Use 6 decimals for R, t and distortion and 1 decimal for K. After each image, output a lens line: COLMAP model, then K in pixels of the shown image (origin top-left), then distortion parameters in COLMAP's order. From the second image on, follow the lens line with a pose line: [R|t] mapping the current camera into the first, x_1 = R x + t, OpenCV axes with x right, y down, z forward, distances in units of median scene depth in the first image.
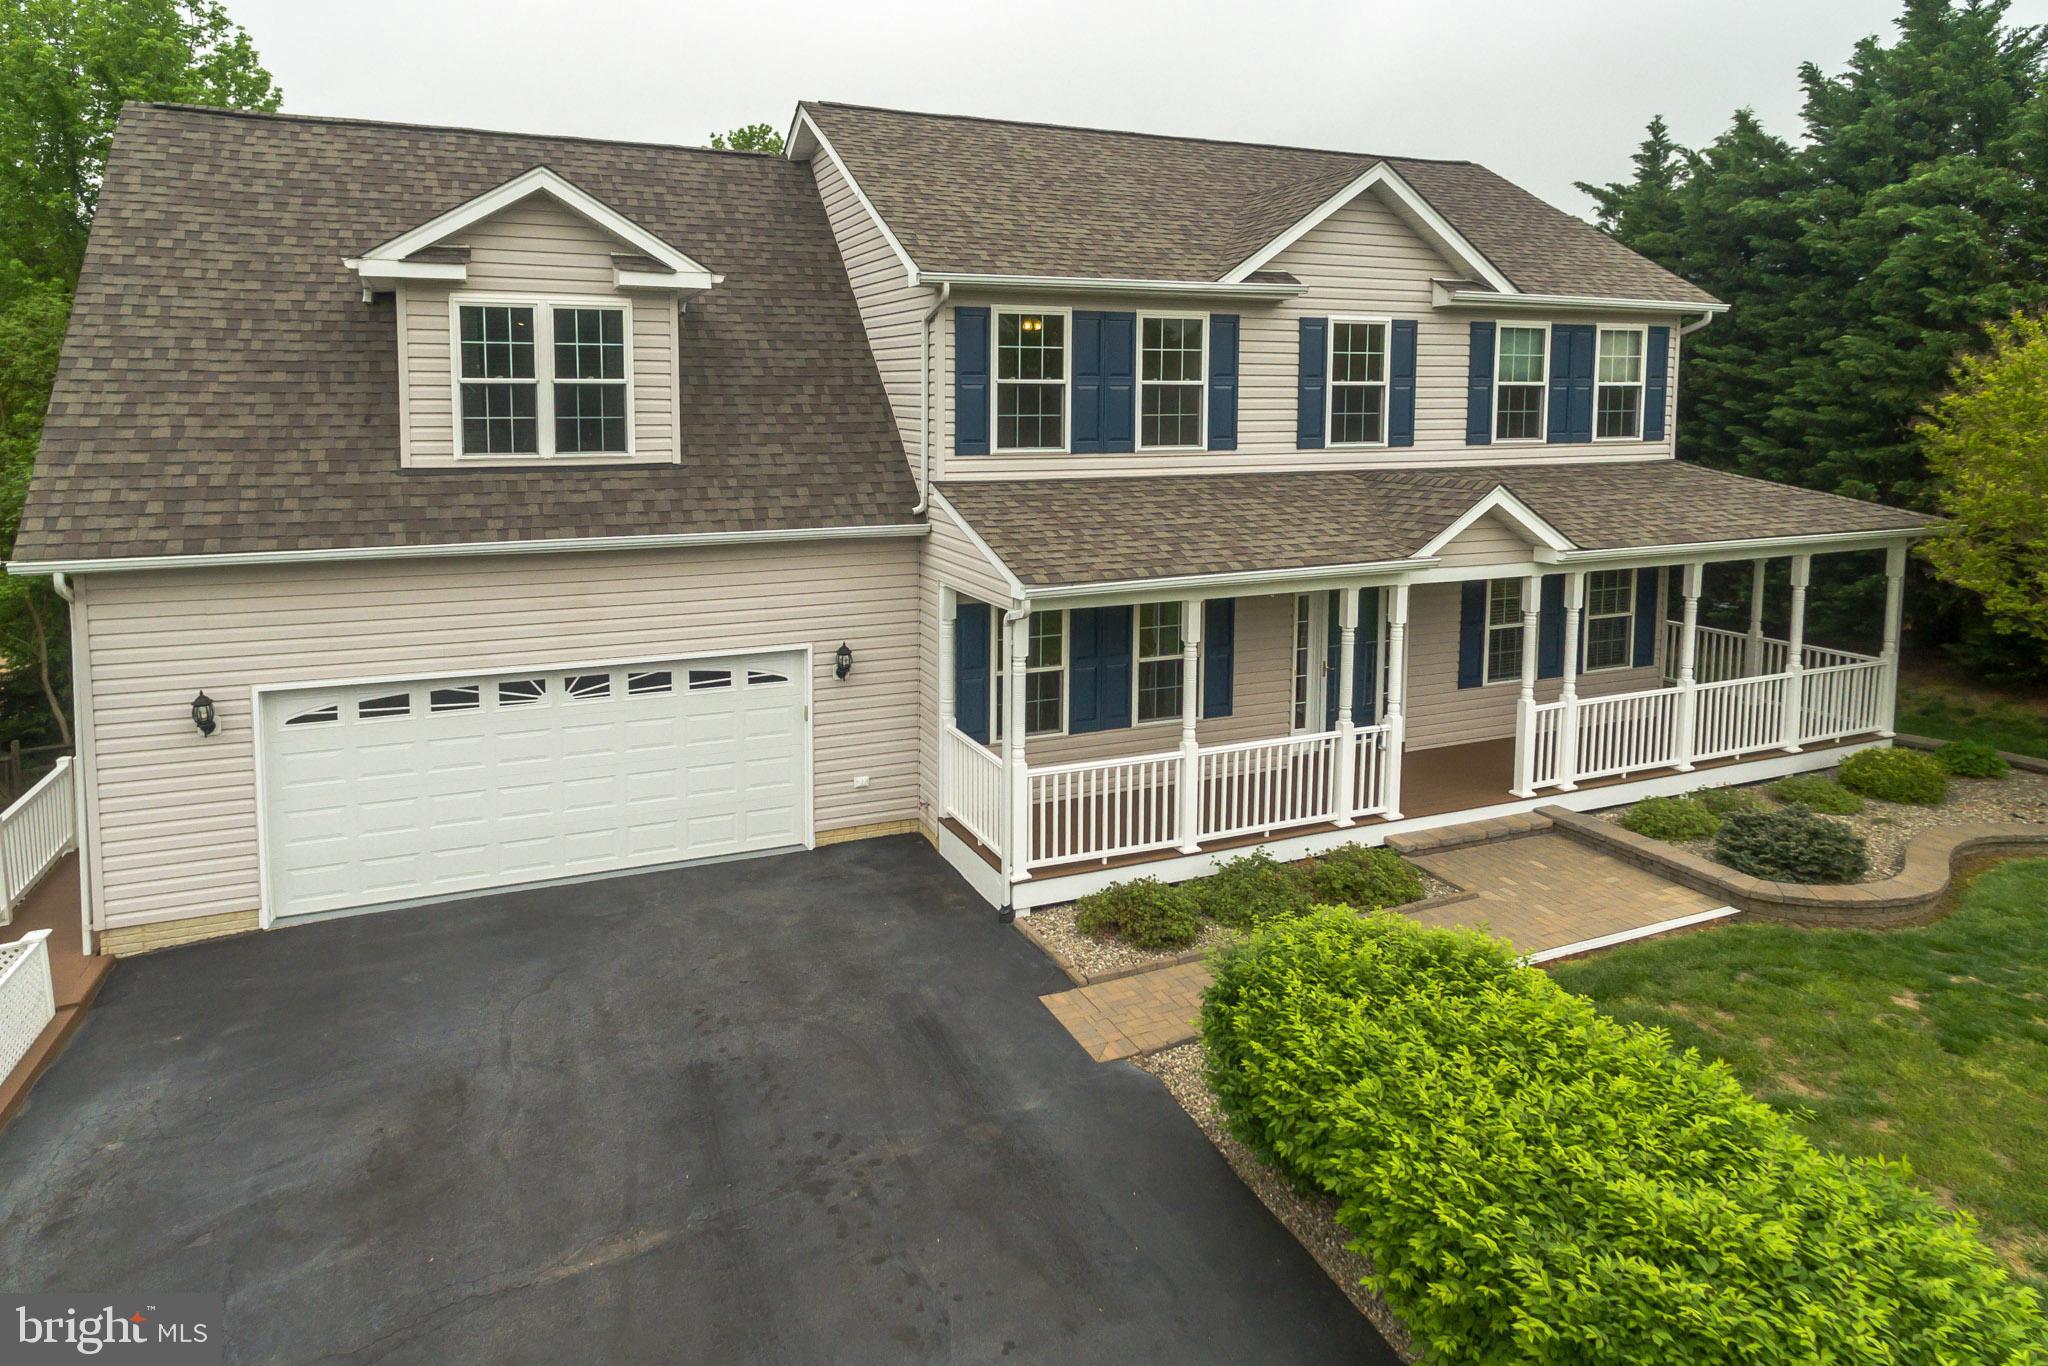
lens RADIAL K [[1193.0, 0, 990.3], [0, 1193.0, 516.7], [0, 0, 1]] dist [0.002606, 0.001253]
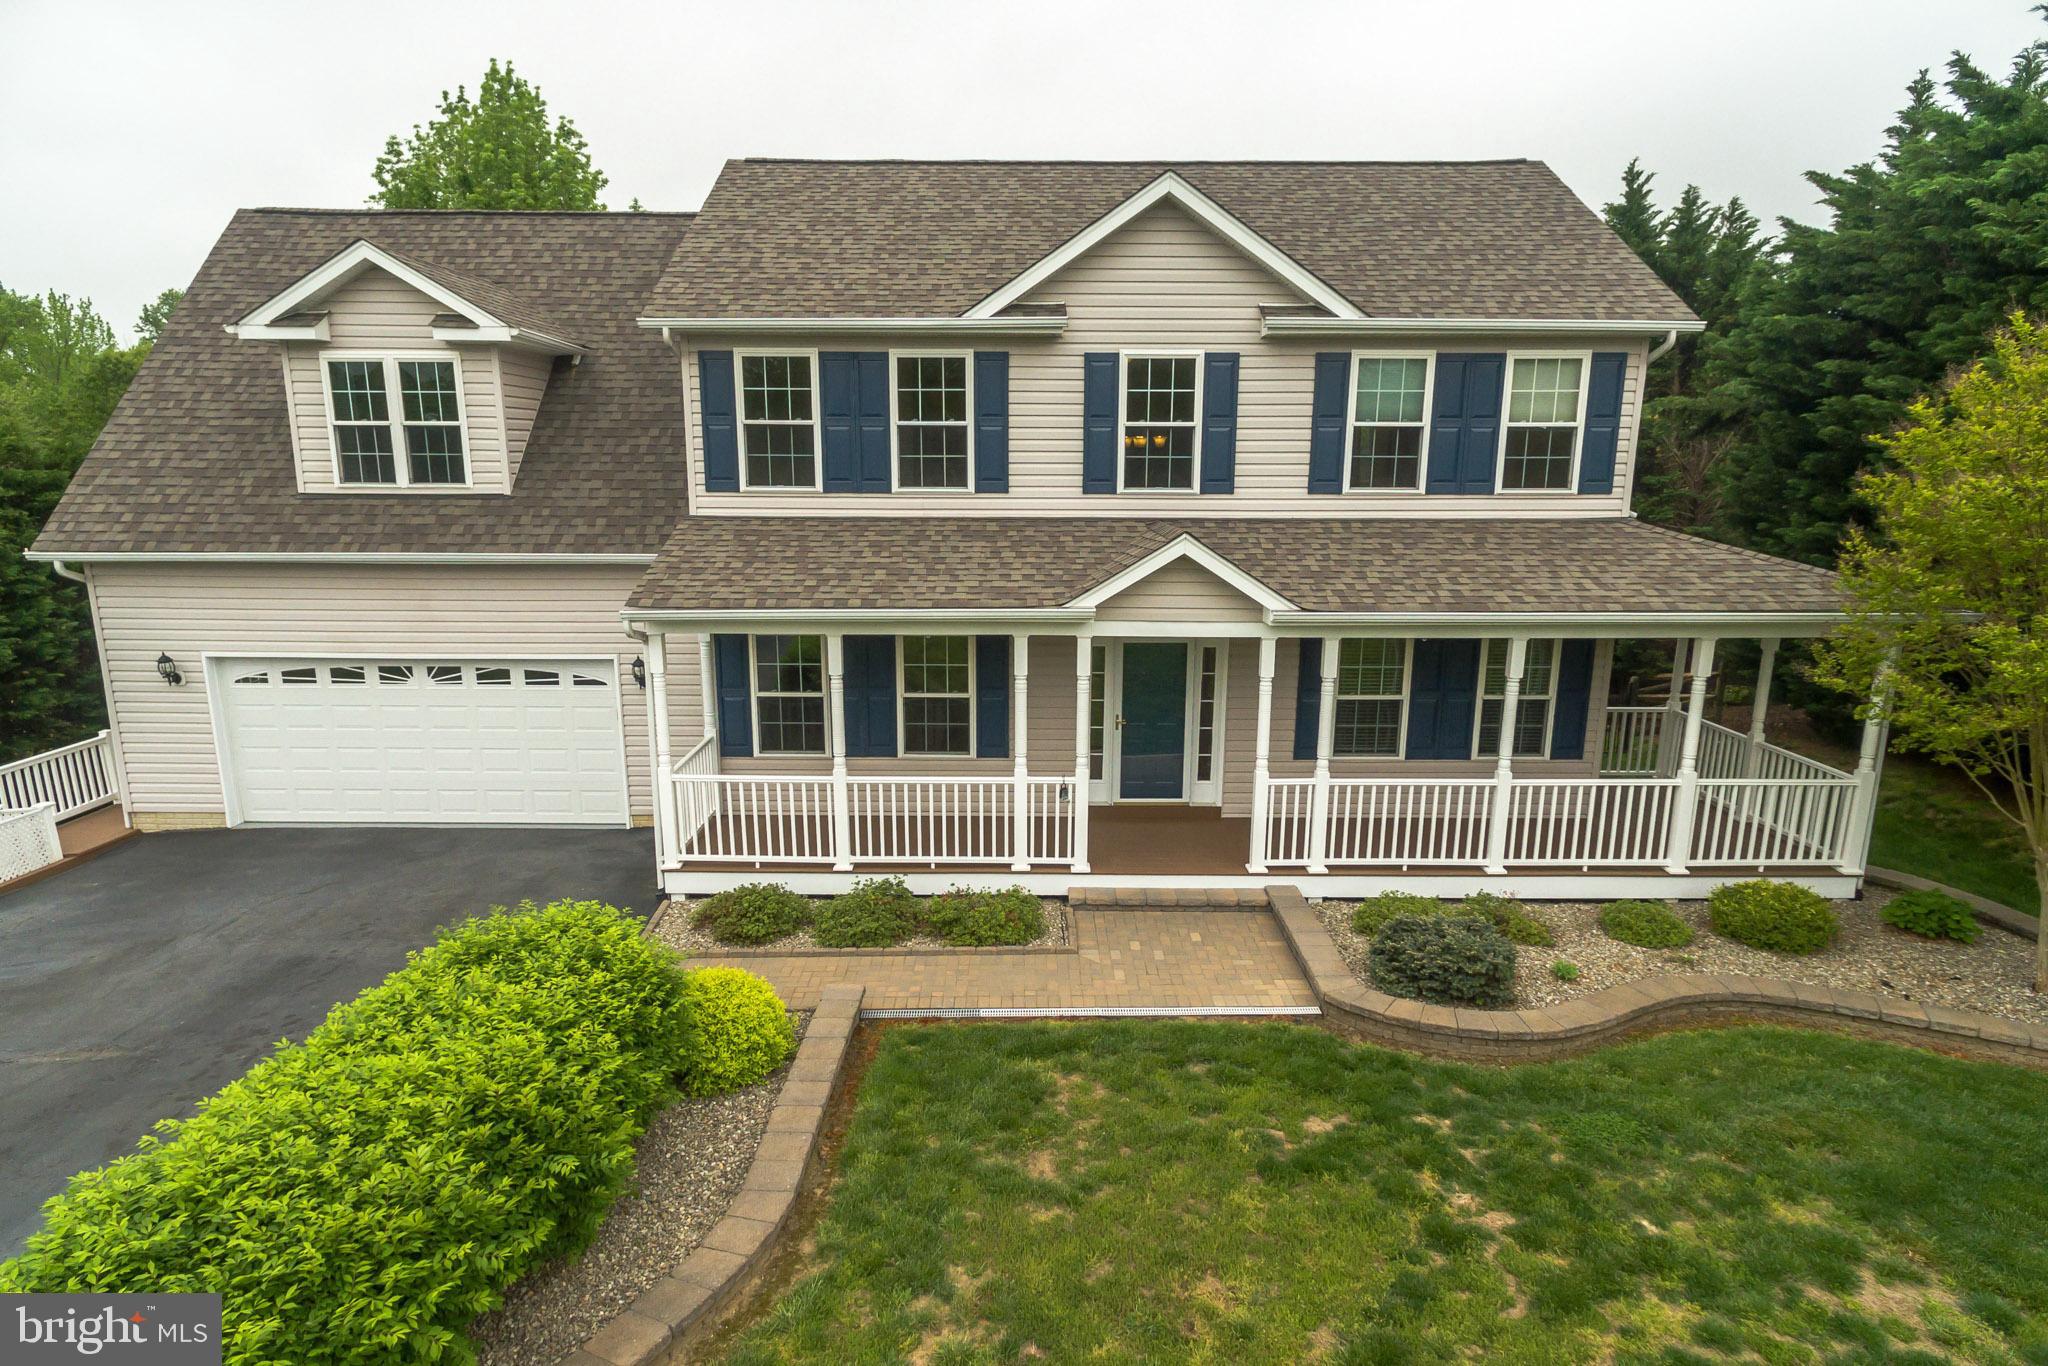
lens RADIAL K [[1121.8, 0, 1035.0], [0, 1121.8, 719.3], [0, 0, 1]] dist [0.001532, -0.000296]
pose [[0.925453, 0.090487, -0.367897, 0.636441], [-0.041547, 0.989442, 0.138849, -0.000300], [0.376577, -0.113213, 0.919441, 0.141606]]
